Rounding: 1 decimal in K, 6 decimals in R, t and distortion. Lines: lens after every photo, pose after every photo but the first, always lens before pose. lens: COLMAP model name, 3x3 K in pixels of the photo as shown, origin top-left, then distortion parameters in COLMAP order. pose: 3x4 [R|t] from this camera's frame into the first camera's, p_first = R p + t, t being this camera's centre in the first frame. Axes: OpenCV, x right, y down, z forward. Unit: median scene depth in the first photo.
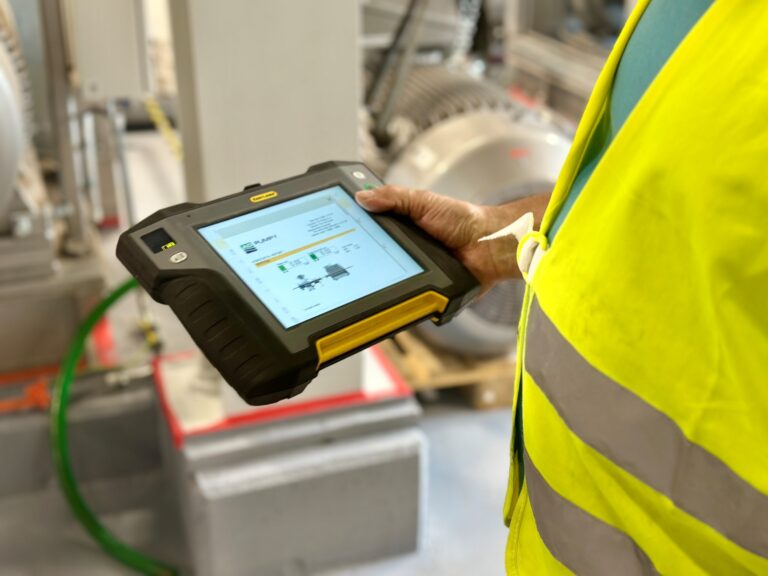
lens RADIAL K [[1092.5, 0, 382.8], [0, 1092.5, 286.6], [0, 0, 1]] dist [0.142010, 0.000000]
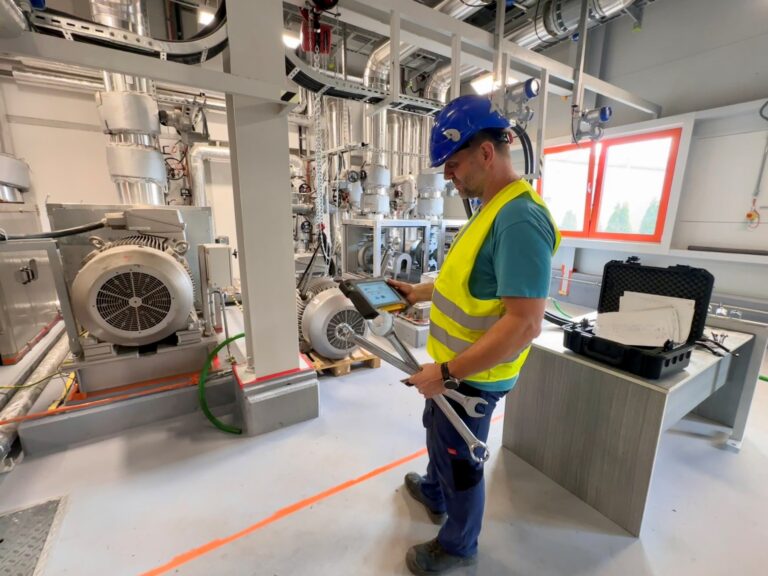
lens RADIAL K [[335.0, 0, 384.9], [0, 335.0, 290.2], [0, 0, 1]] dist [-0.001553, 0.000025]
pose [[0.975030, -0.038025, 0.218795, 0.020919], [0.078503, 0.980637, -0.179411, 0.058443], [-0.207736, 0.192107, 0.959135, -0.086239]]
